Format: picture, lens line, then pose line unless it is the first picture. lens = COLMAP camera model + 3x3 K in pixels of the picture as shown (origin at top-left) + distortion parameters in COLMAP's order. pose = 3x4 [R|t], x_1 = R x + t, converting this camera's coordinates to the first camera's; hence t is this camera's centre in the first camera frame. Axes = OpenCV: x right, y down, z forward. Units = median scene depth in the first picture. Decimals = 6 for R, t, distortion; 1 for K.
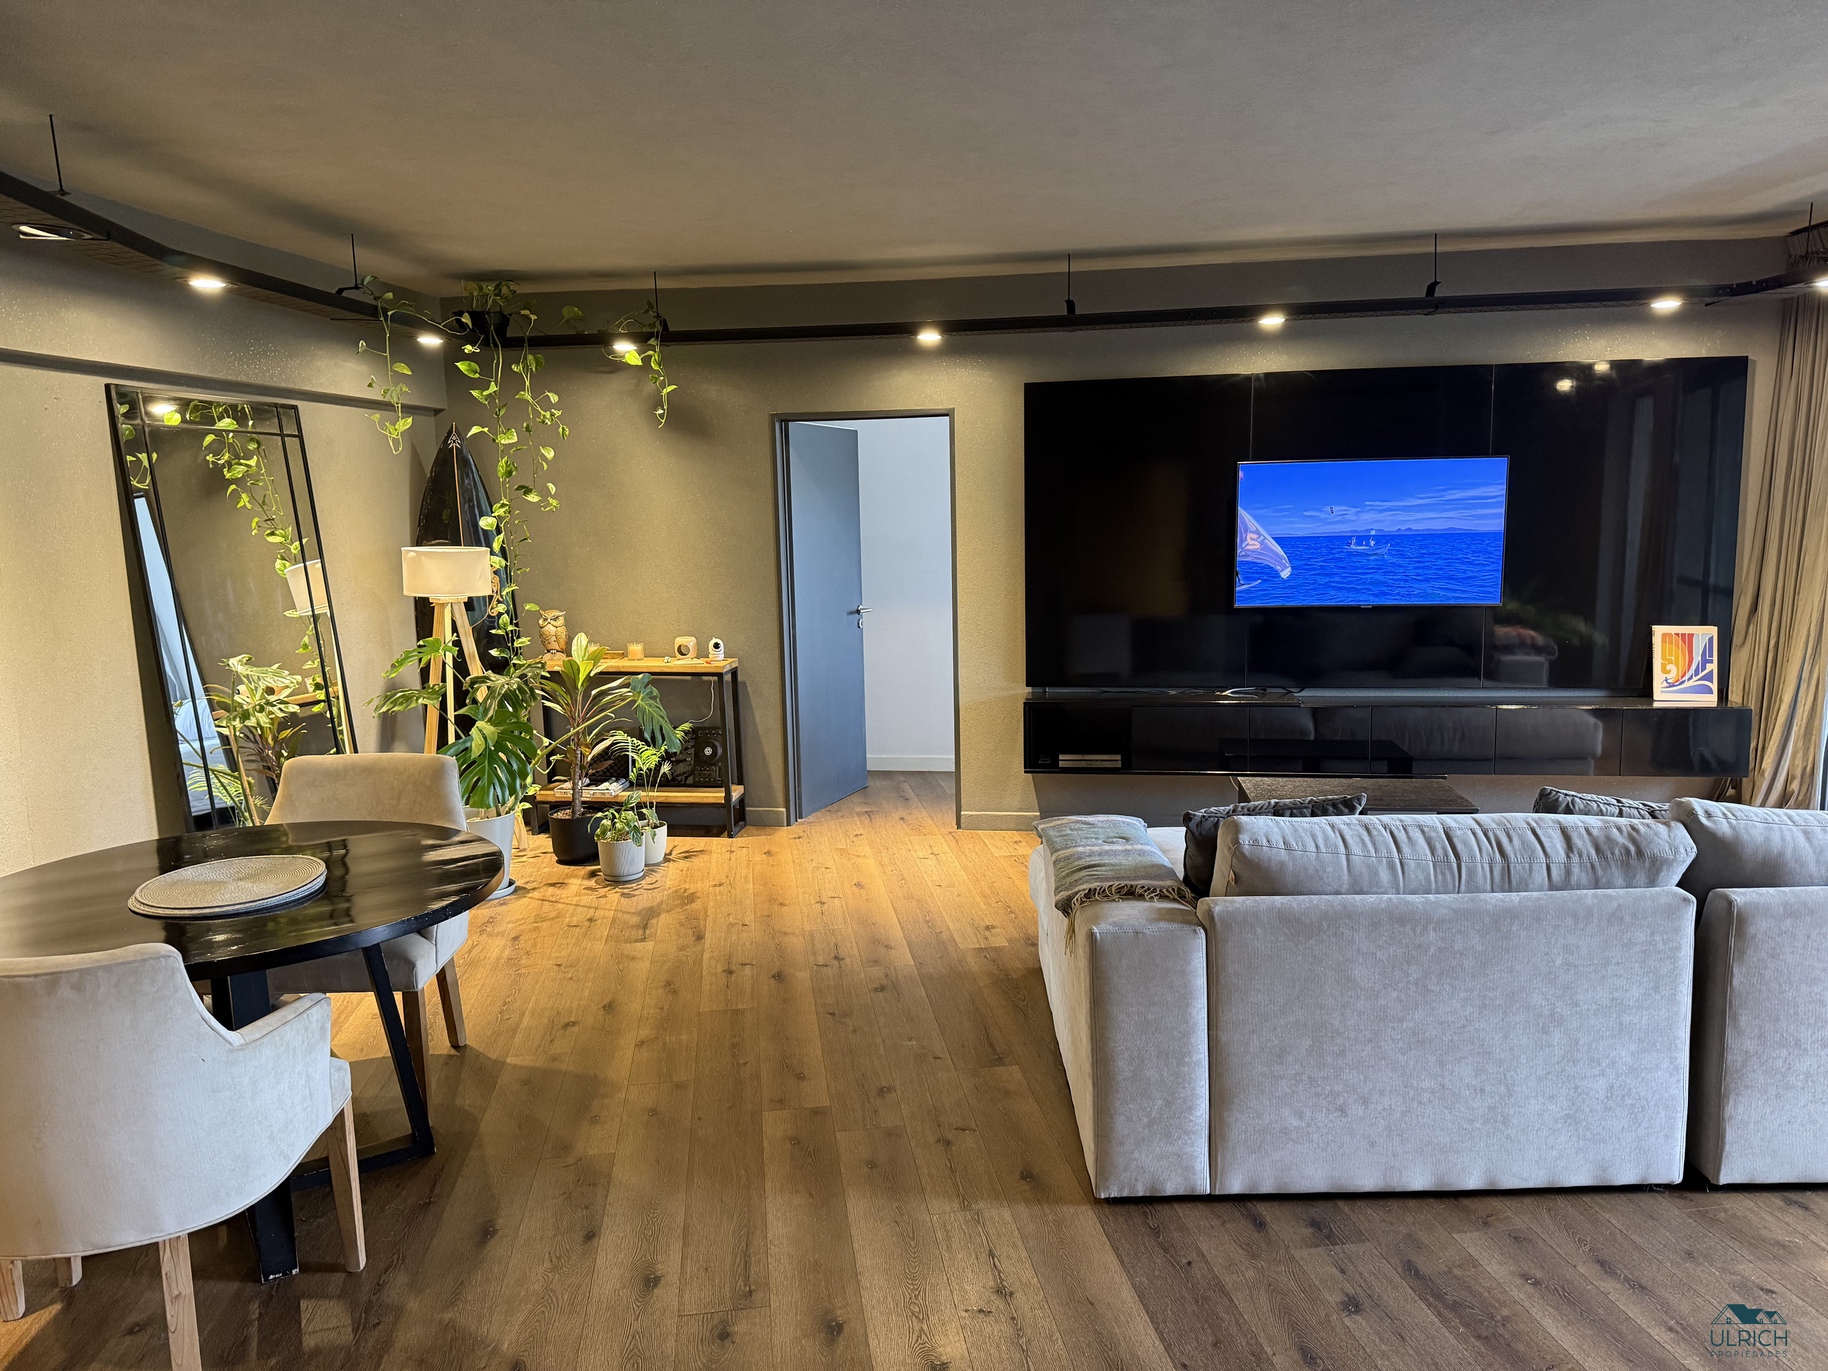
lens RADIAL K [[1295.9, 0, 922.8], [0, 1295.9, 692.3], [0, 0, 1]] dist [0.129283, -0.176691]
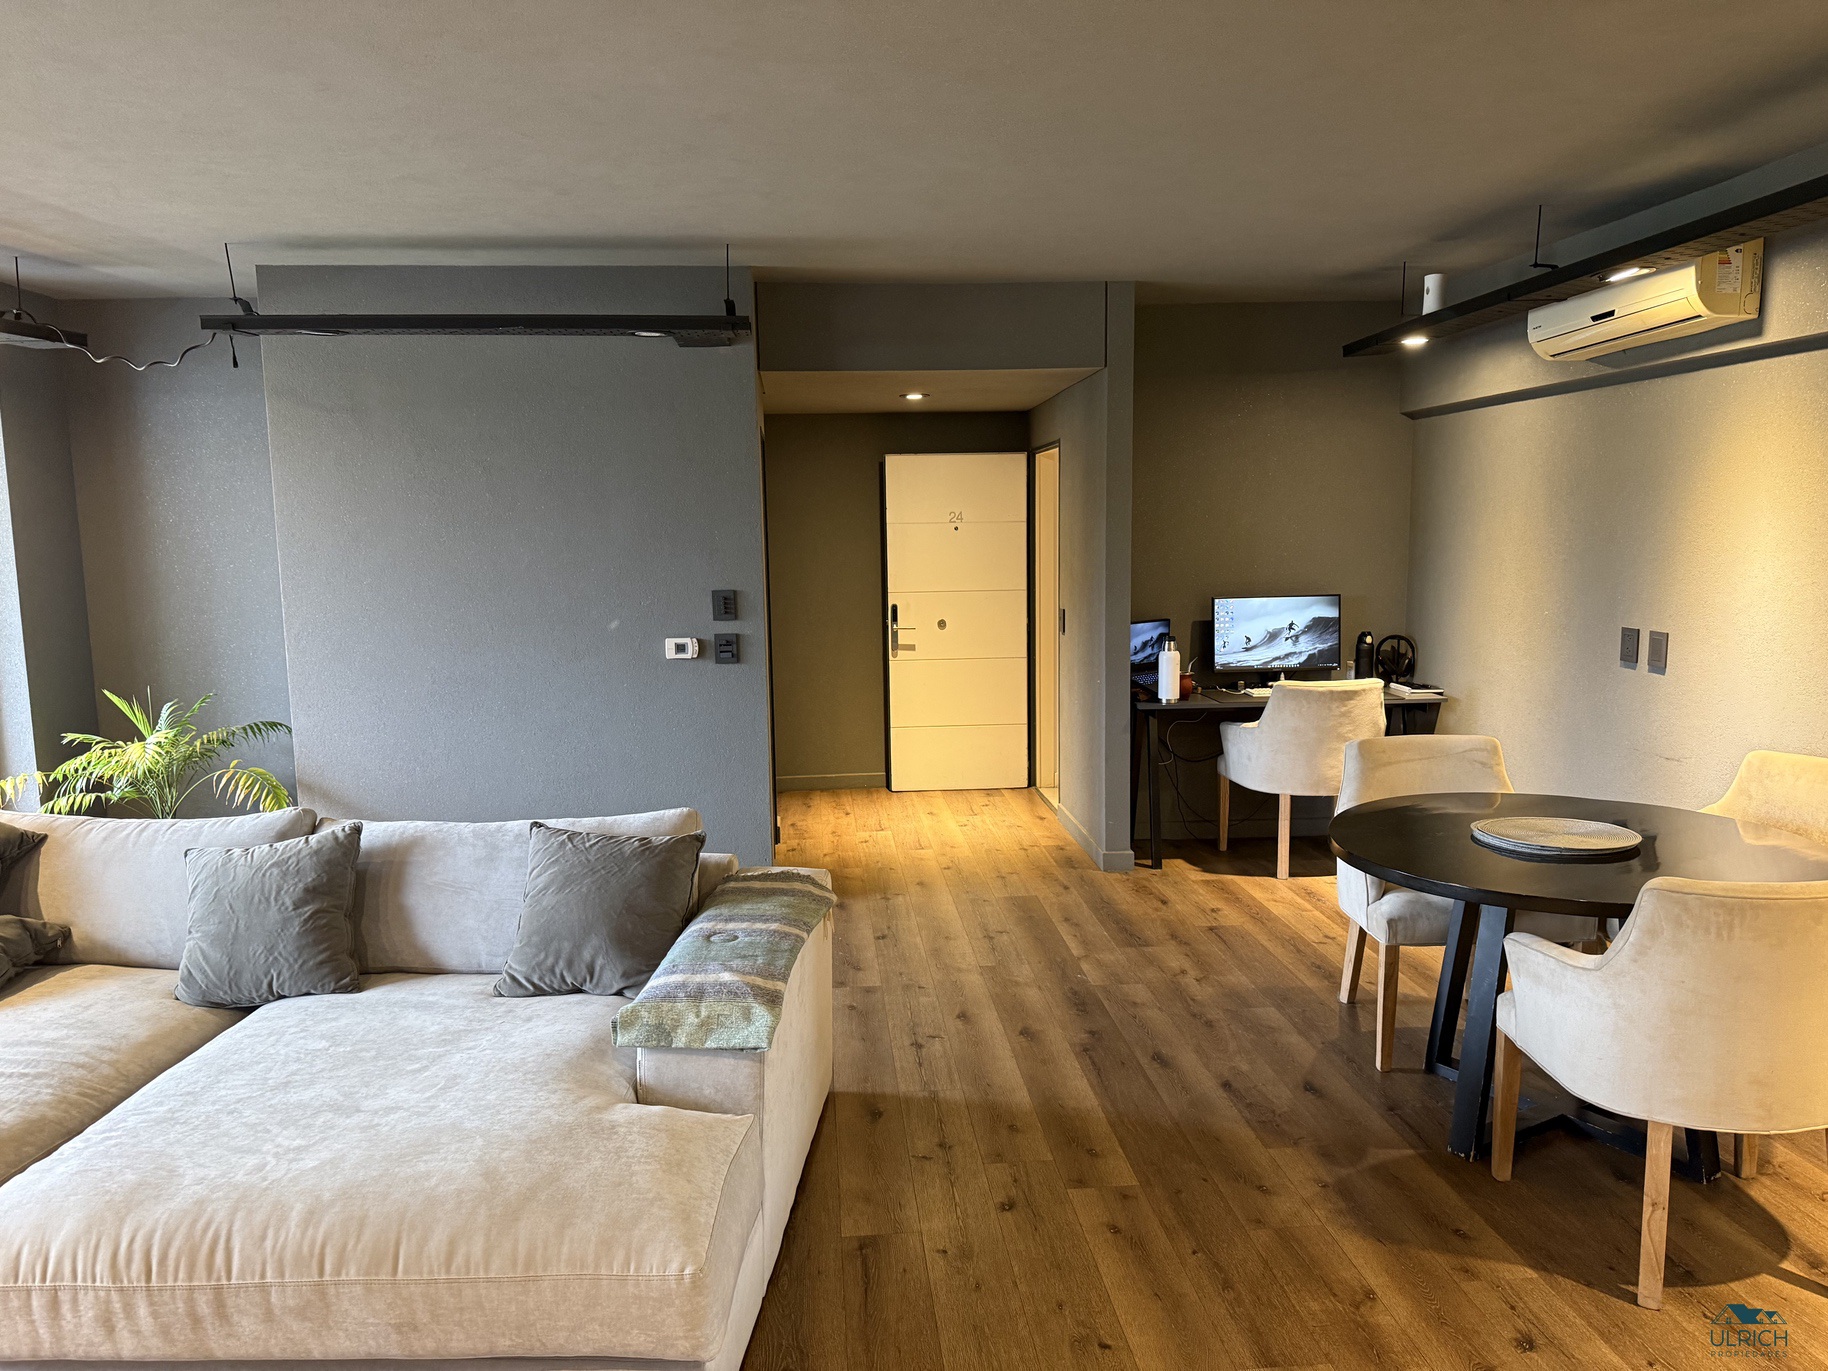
lens RADIAL K [[1295.9, 0, 922.8], [0, 1295.9, 692.3], [0, 0, 1]] dist [0.129283, -0.176691]
pose [[-0.997587, 0.036212, 0.059232, -0.024348], [0.050916, 0.961614, 0.269639, -0.169146], [-0.047194, 0.272005, -0.961138, 1.150096]]
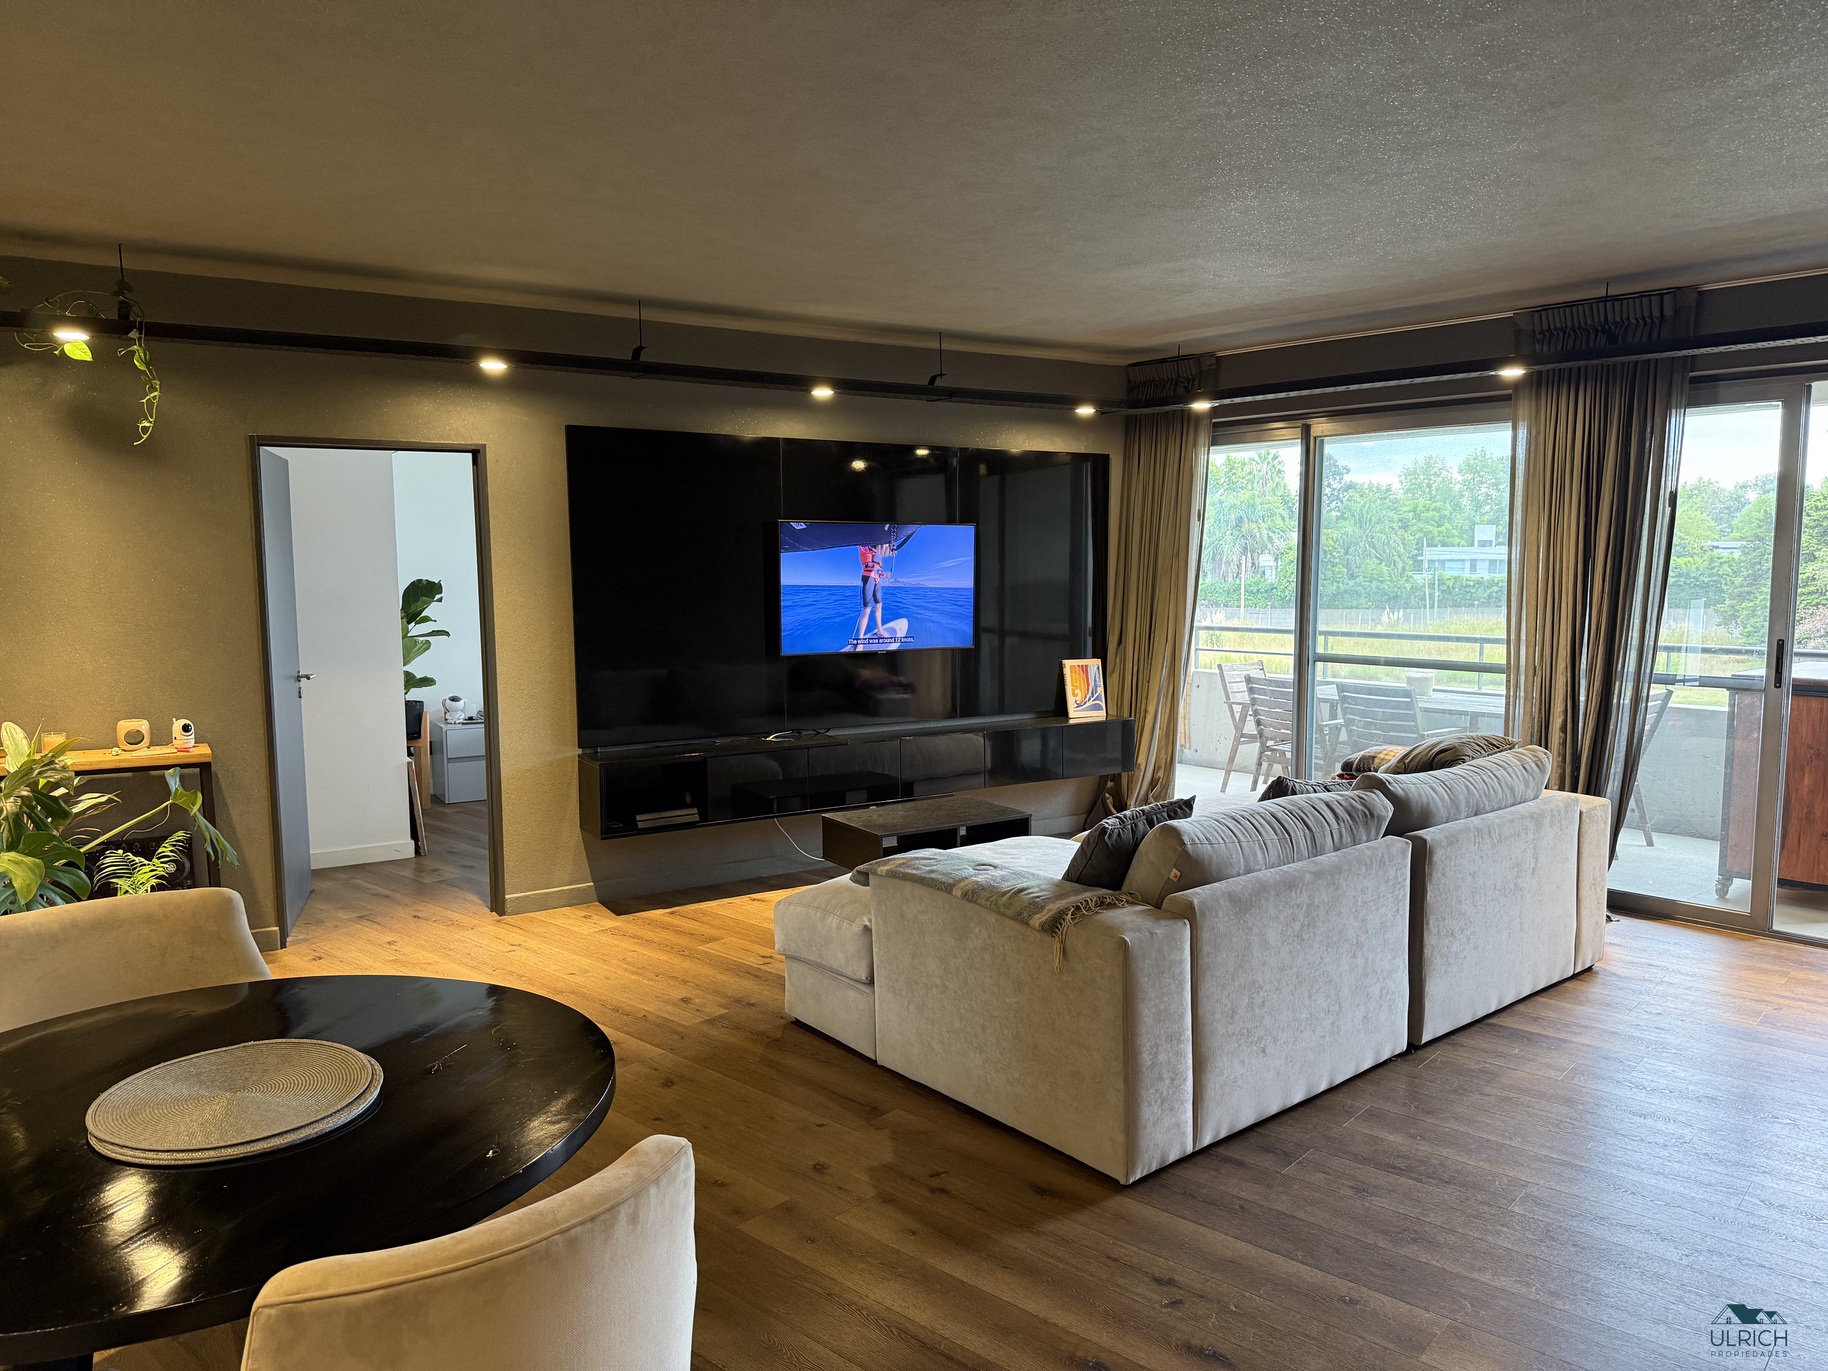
lens RADIAL K [[1295.9, 0, 922.8], [0, 1295.9, 692.3], [0, 0, 1]] dist [0.129283, -0.176691]
pose [[0.765474, -0.051823, 0.641377, -0.371324], [0.080452, 0.996638, -0.015491, -0.011181], [-0.638417, 0.063458, 0.767070, 0.134280]]
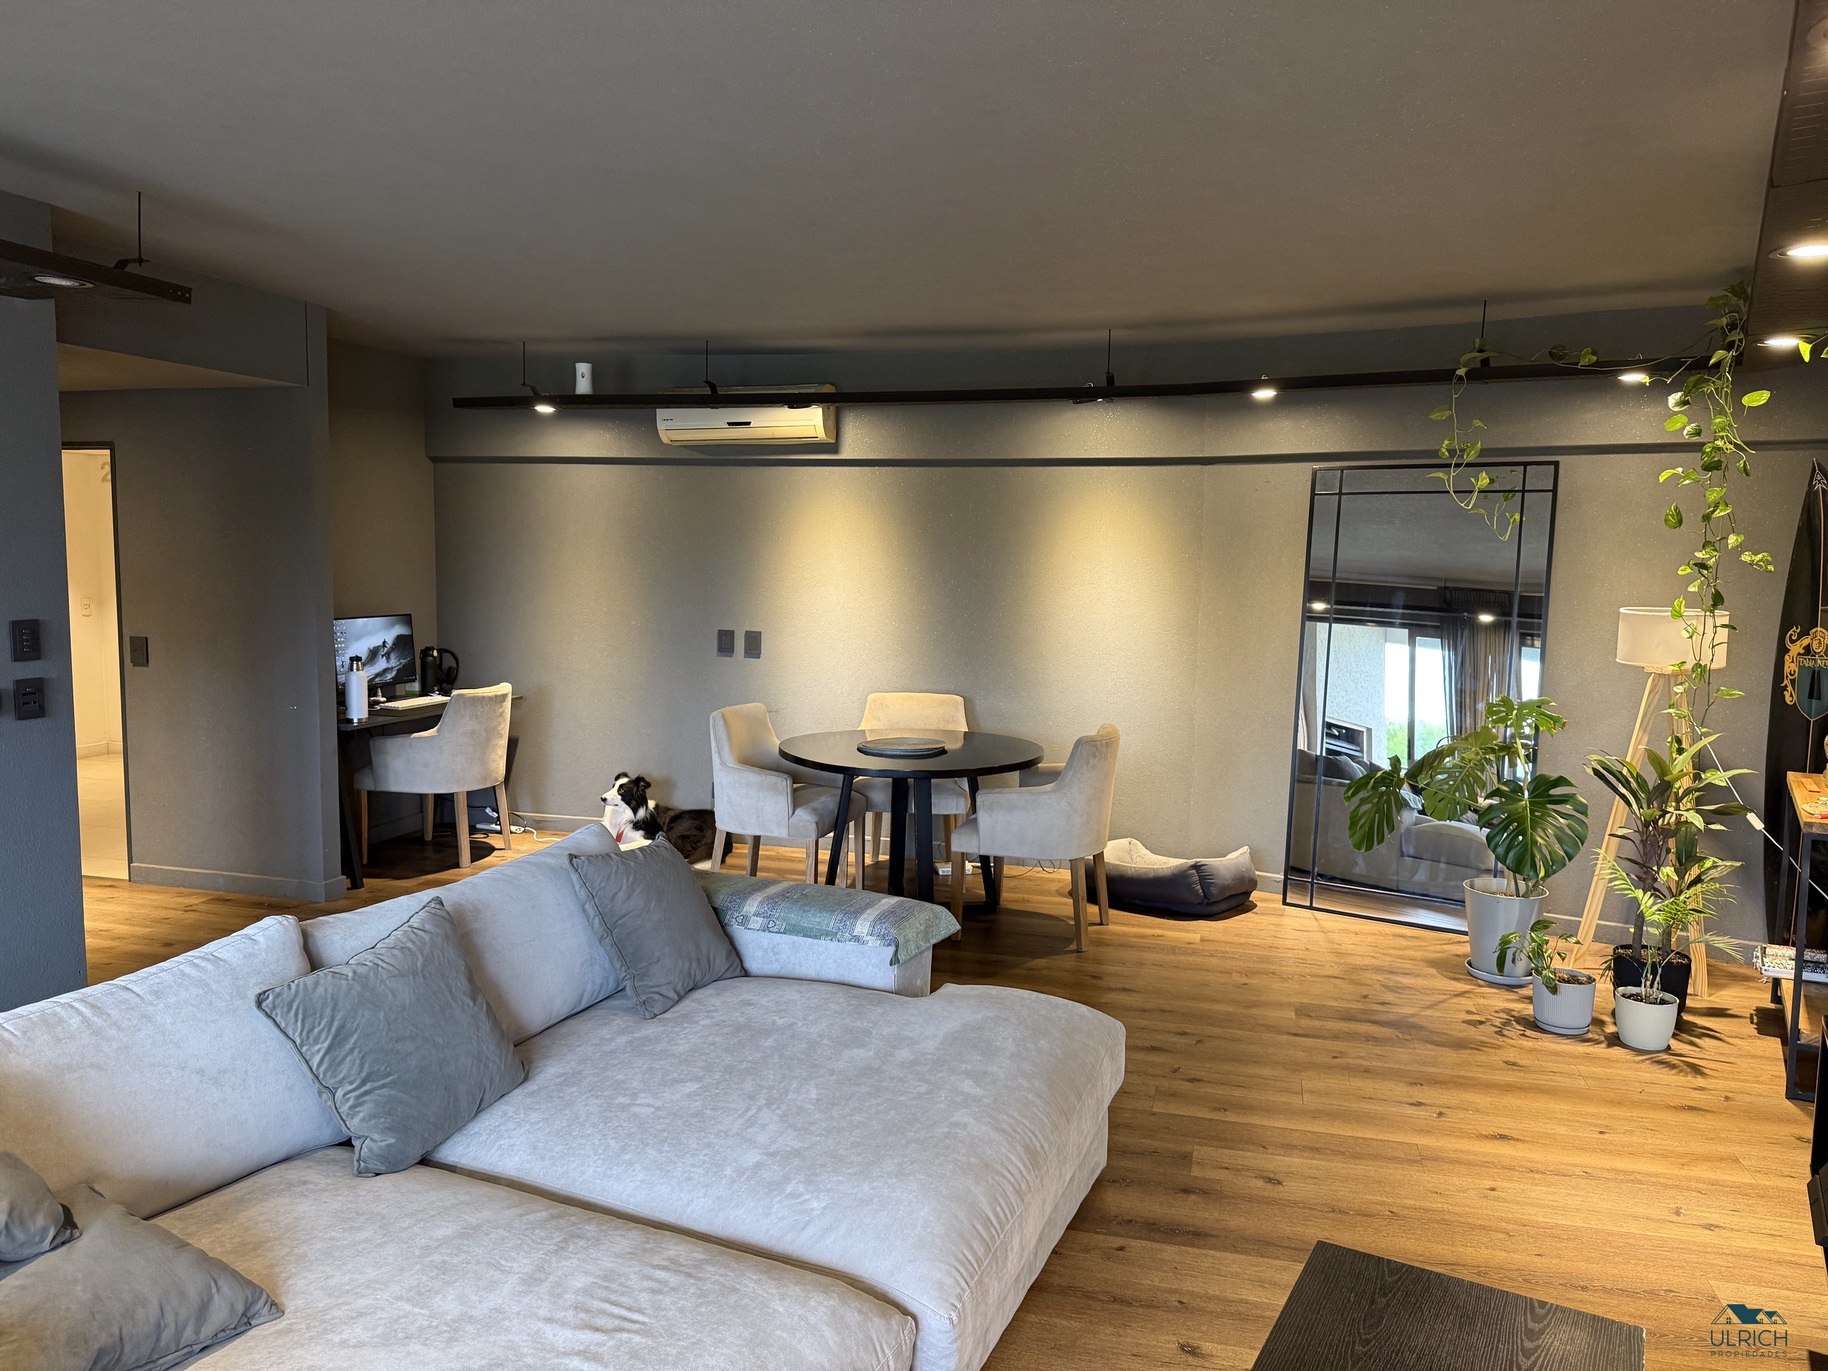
lens RADIAL K [[1295.9, 0, 922.8], [0, 1295.9, 692.3], [0, 0, 1]] dist [0.129283, -0.176691]
pose [[-0.376291, 0.117752, -0.918988, 0.664022], [-0.144681, 0.972254, 0.183819, -0.156396], [0.915135, 0.202130, -0.348814, 0.924426]]
